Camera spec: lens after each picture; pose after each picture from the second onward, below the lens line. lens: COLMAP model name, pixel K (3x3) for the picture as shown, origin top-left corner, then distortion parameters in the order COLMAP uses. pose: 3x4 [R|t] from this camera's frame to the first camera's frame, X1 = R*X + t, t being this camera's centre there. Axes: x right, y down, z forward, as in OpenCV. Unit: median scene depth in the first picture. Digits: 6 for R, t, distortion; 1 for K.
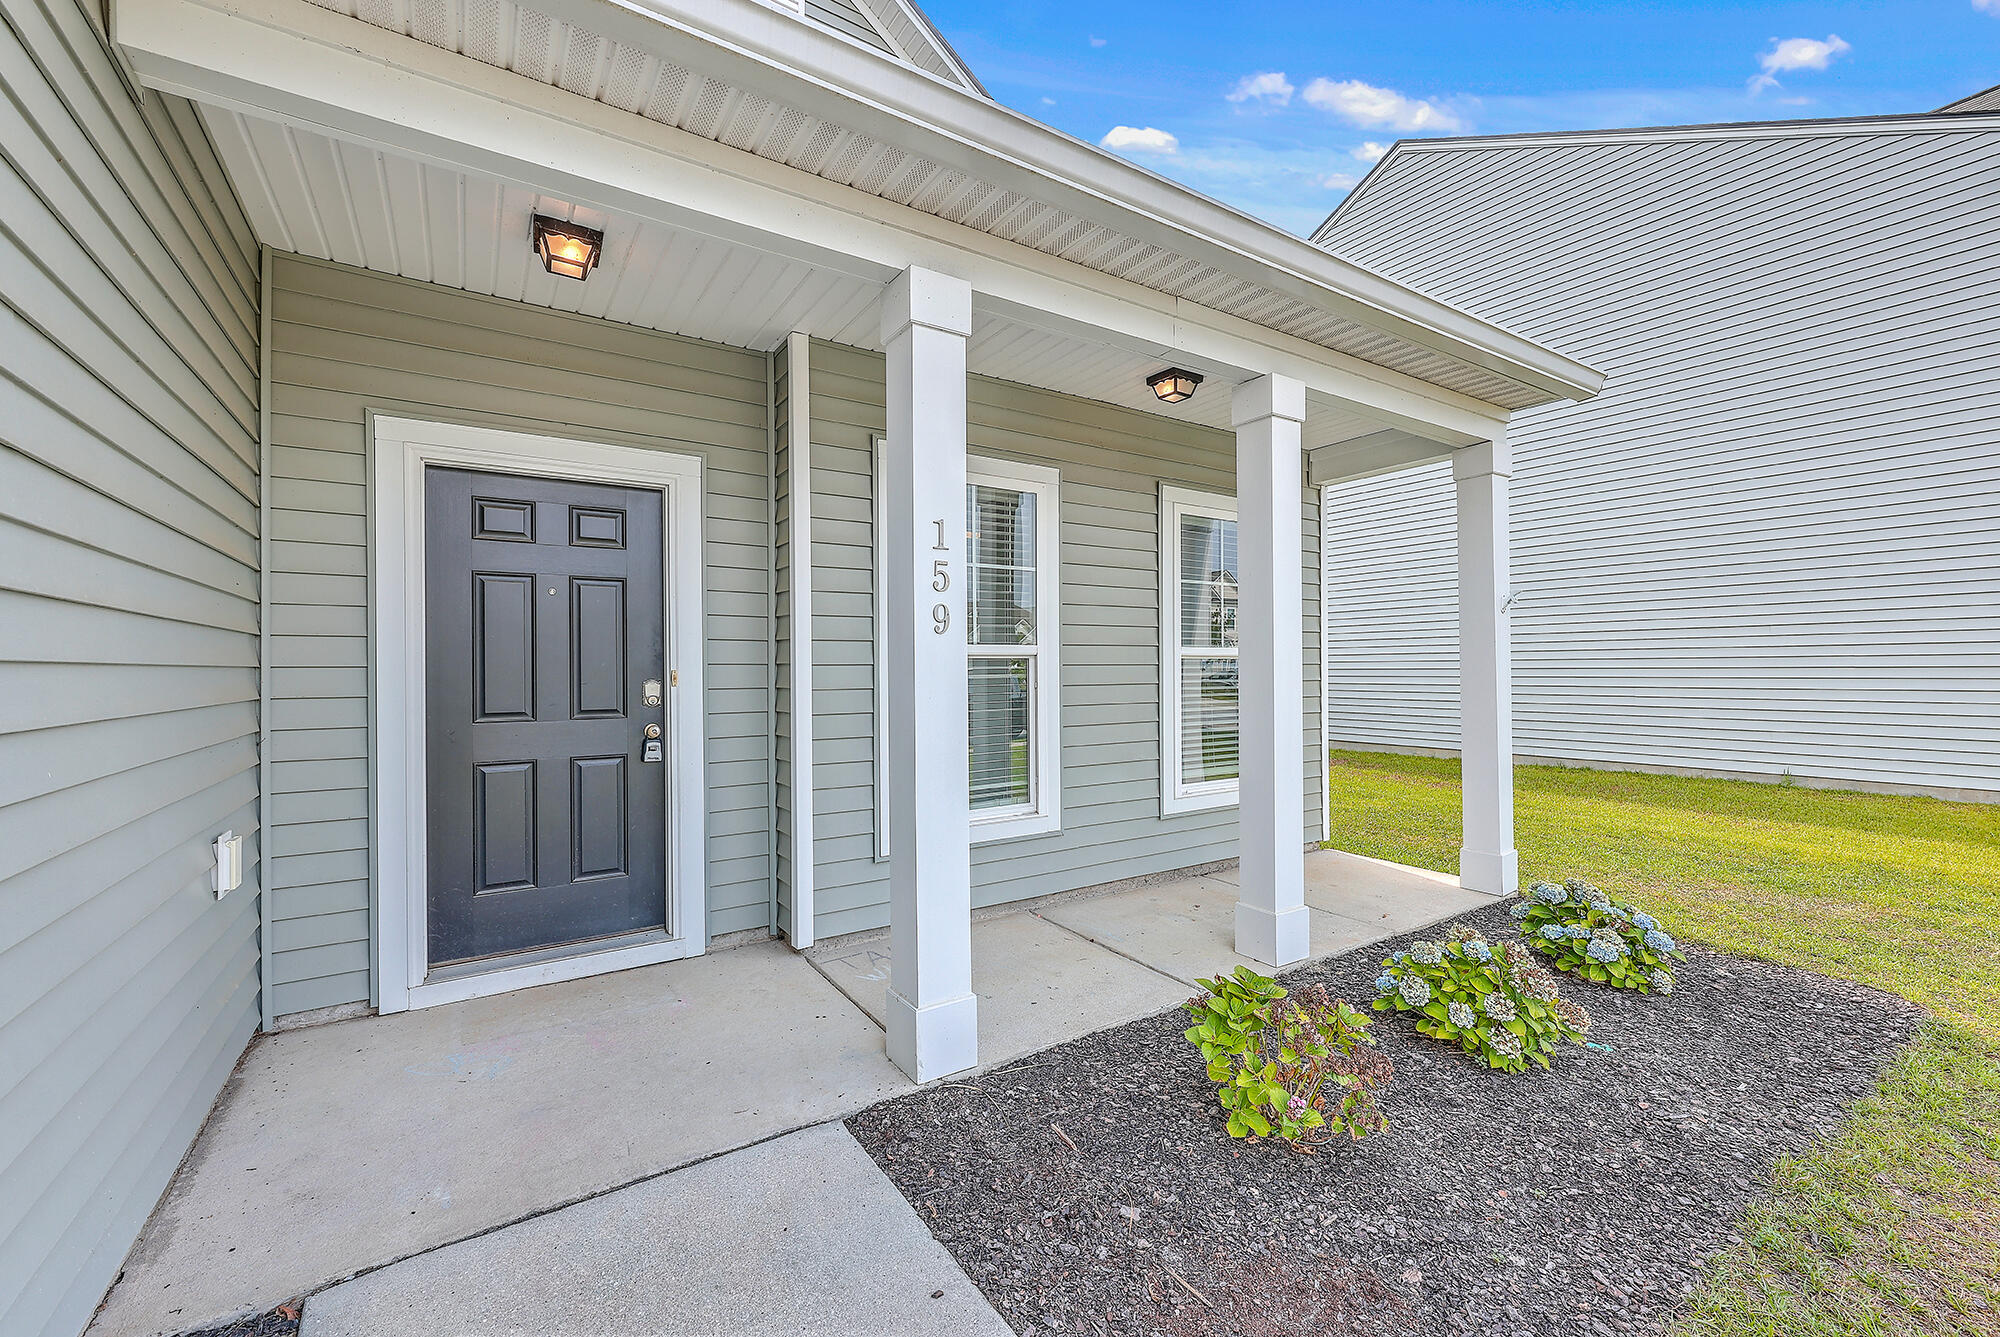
lens RADIAL K [[808.5, 0, 1001.3], [0, 808.5, 665.2], [0, 0, 1]] dist [-0.001546, -0.000337]
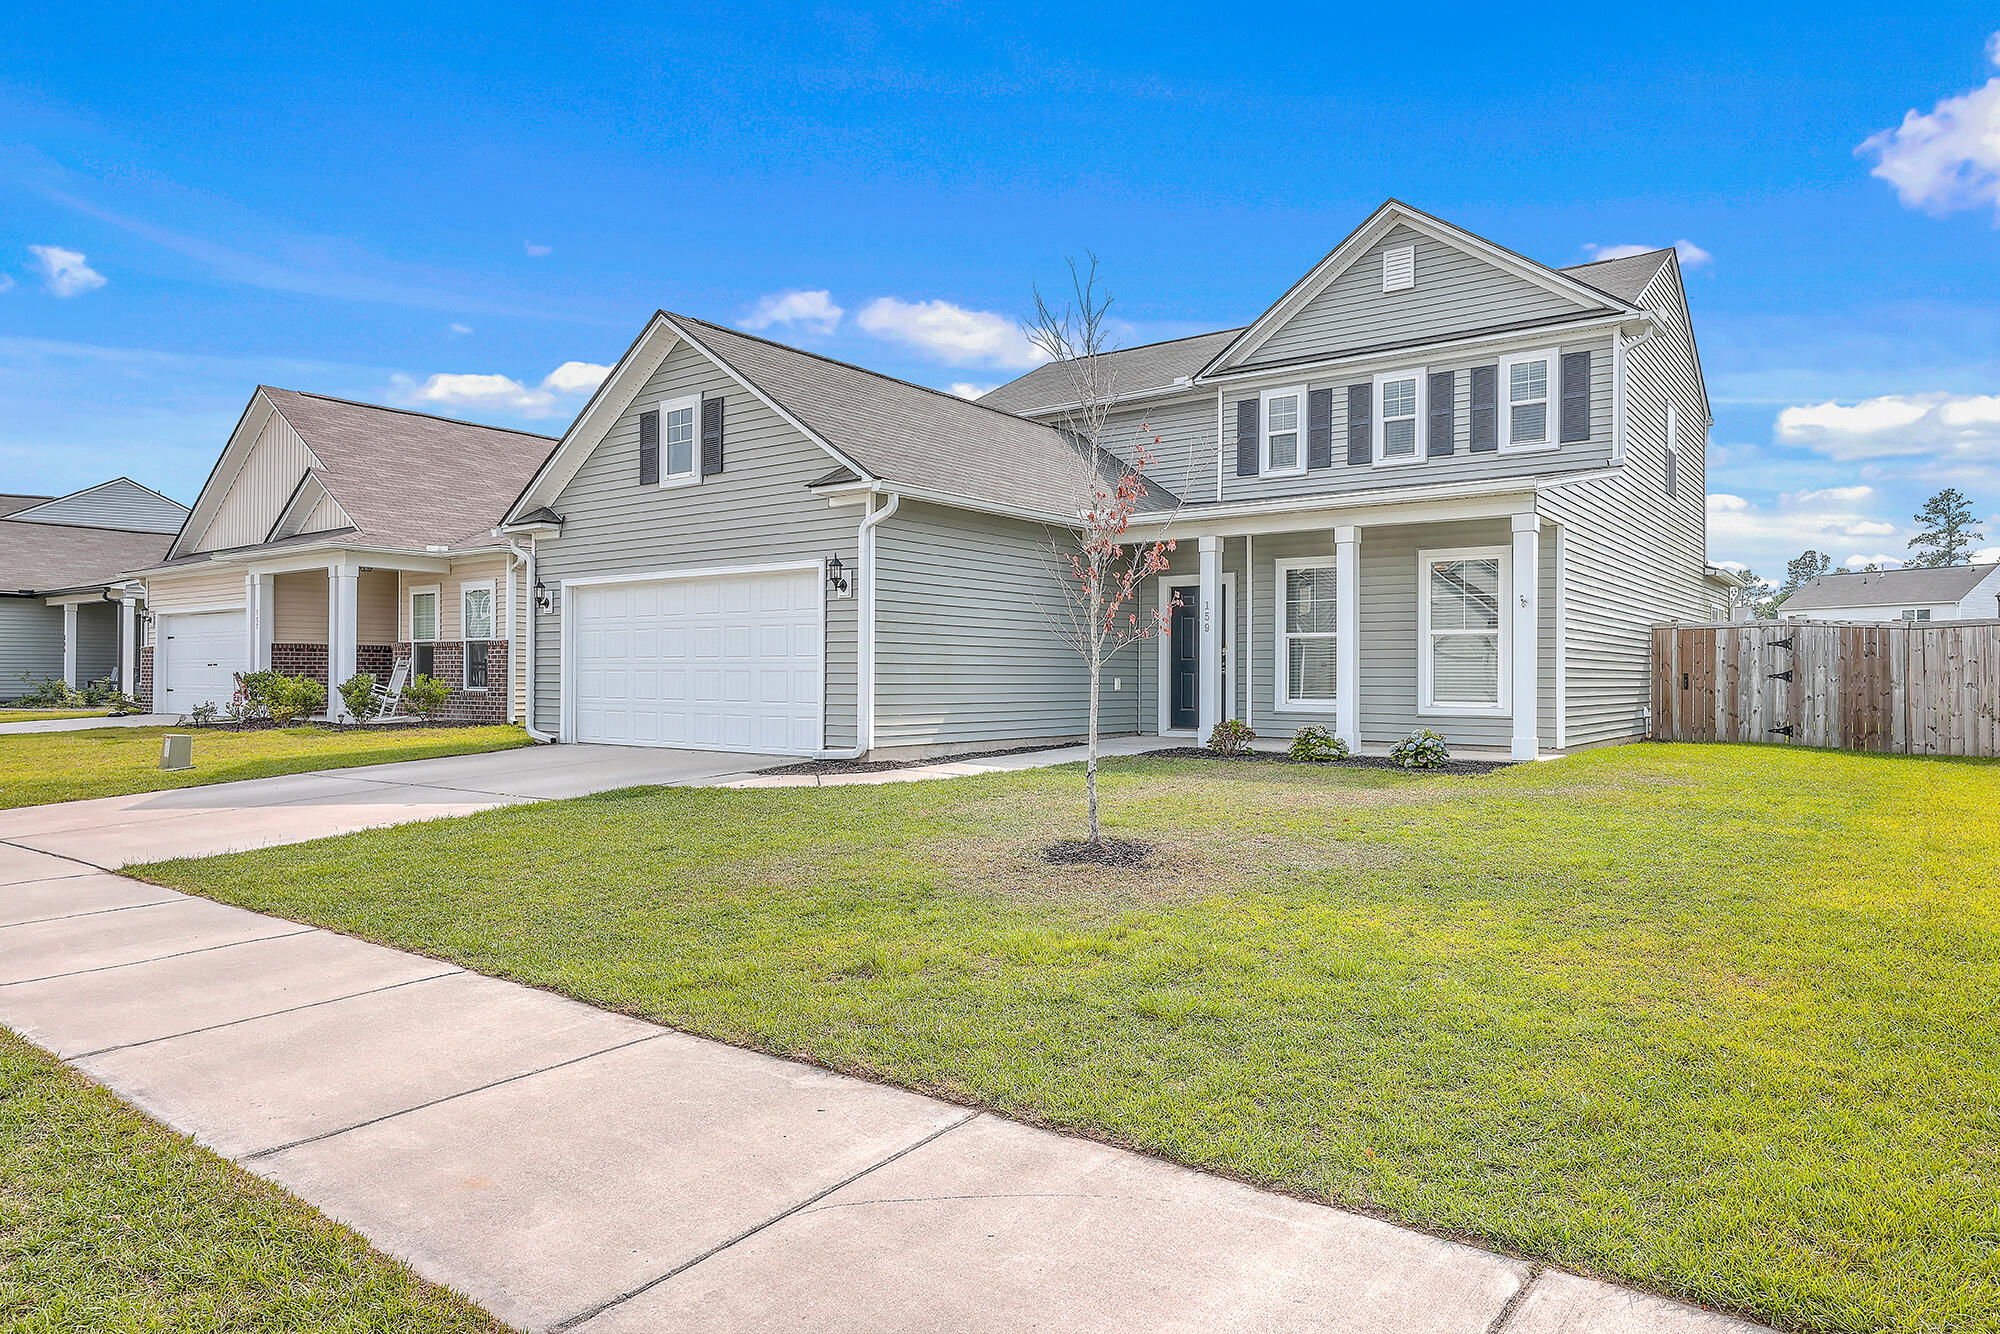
lens RADIAL K [[1214.0, 0, 1000.0], [0, 1214.0, 667.0], [0, 0, 1]] dist [-0.002309, -0.000315]
pose [[0.325293, -0.000425, -0.945613, 3.643826], [-0.002925, 0.999995, -0.001456, 0.101003], [0.945609, 0.003240, 0.325290, -1.293590]]
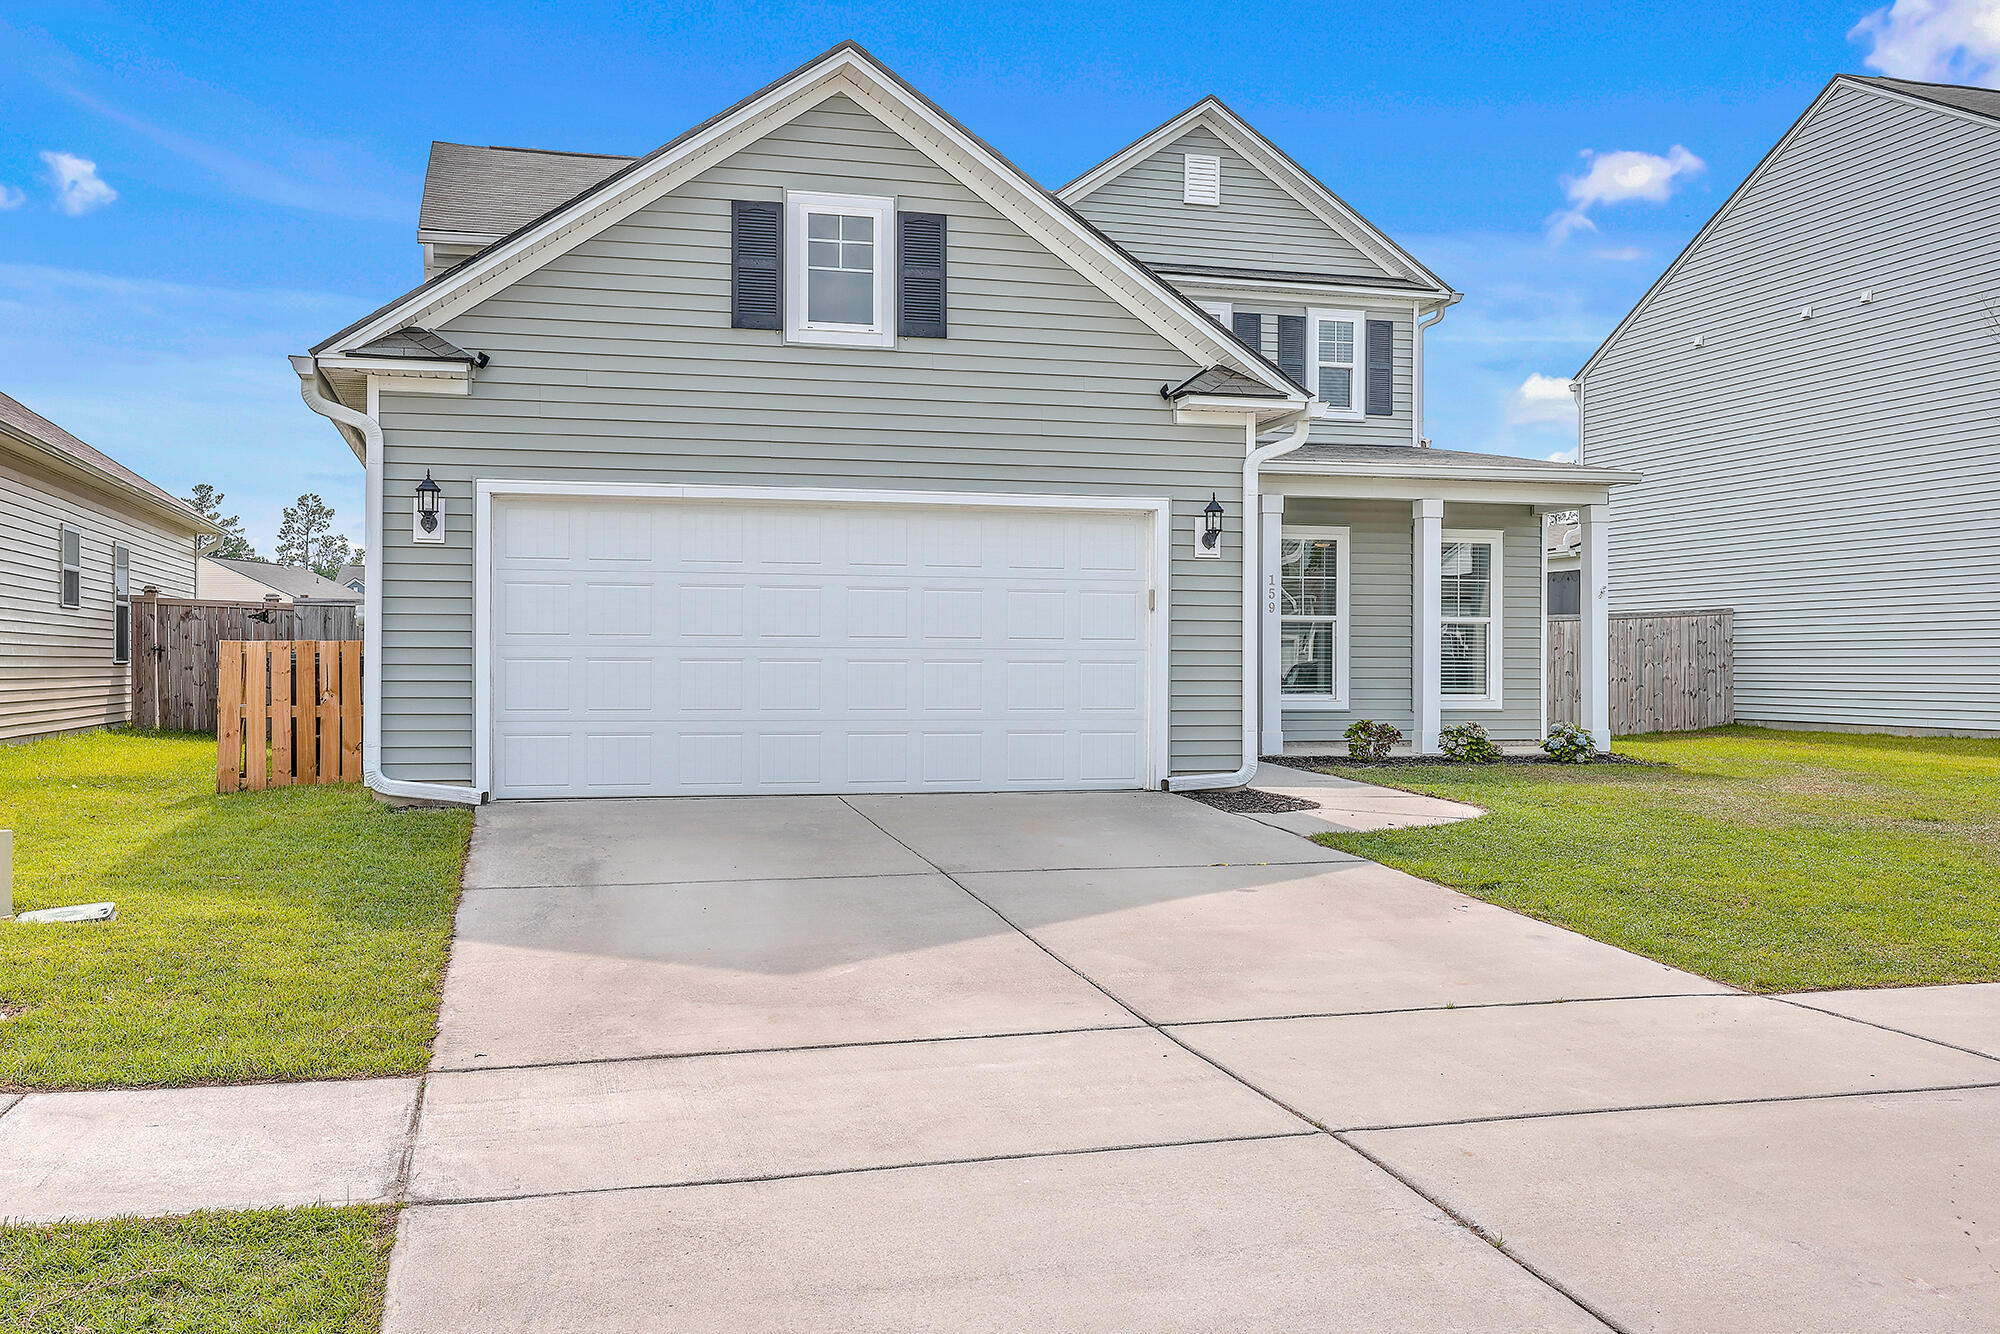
lens RADIAL K [[1848.8, 0, 995.9], [0, 1848.8, 658.0], [0, 0, 1]] dist [0.002013, -0.005069]
pose [[0.946024, 0.008327, -0.323990, 0.881533], [-0.008389, 0.999964, 0.001204, 0.098581], [0.323988, 0.001579, 0.946060, -4.358792]]
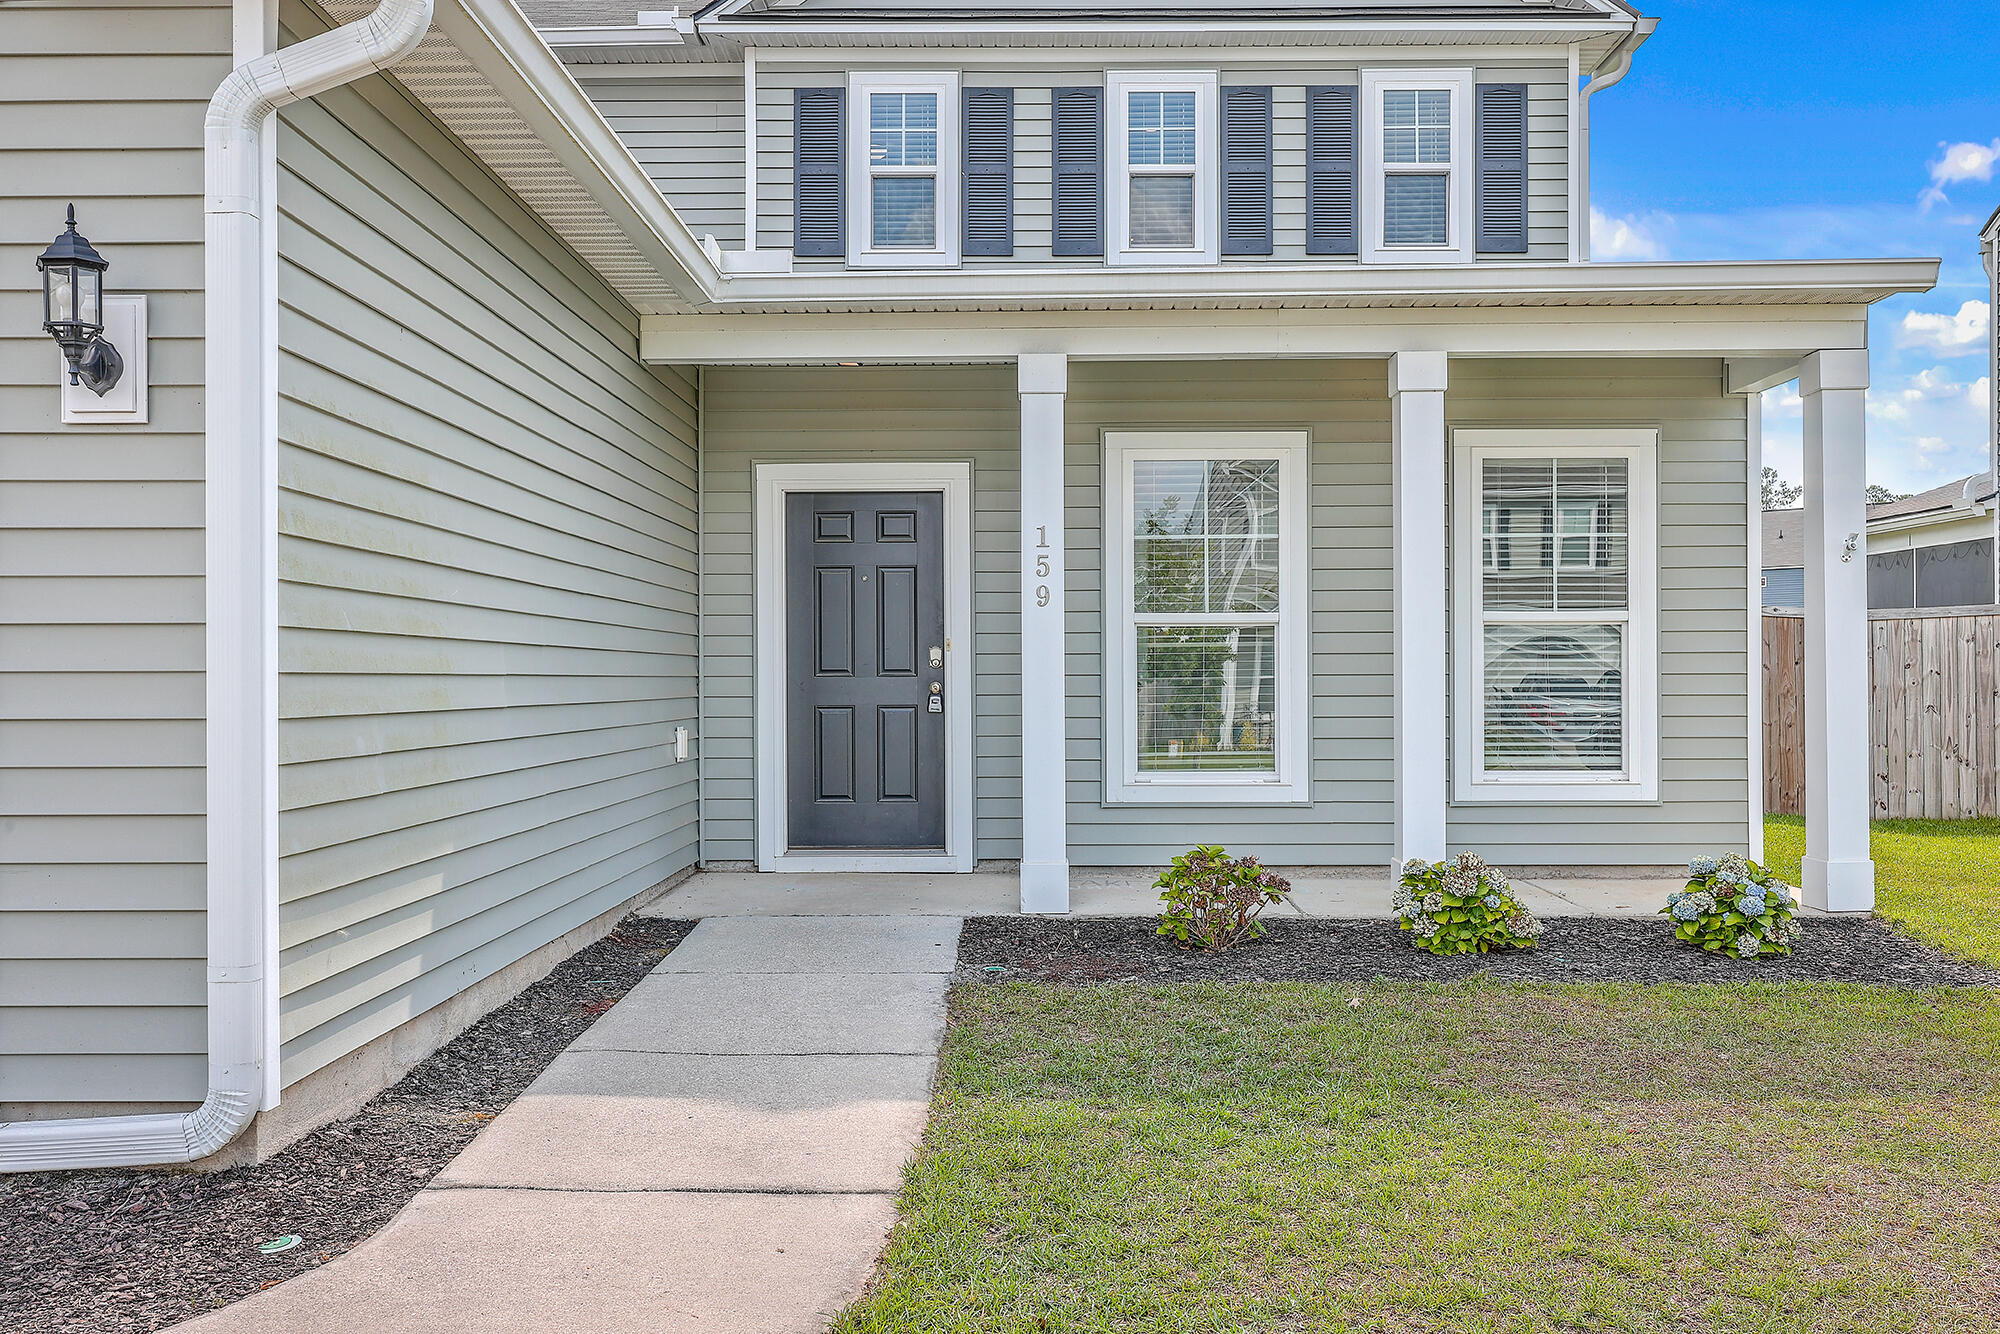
lens RADIAL K [[1757.6, 0, 1000.0], [0, 1757.6, 667.0], [0, 0, 1]] dist [0.001512, 0.002889]
pose [[0.823814, -0.000329, -0.566860, 1.184904], [0.000799, 1.000000, 0.000581, 0.048835], [0.566860, -0.000931, 0.823814, -1.170274]]
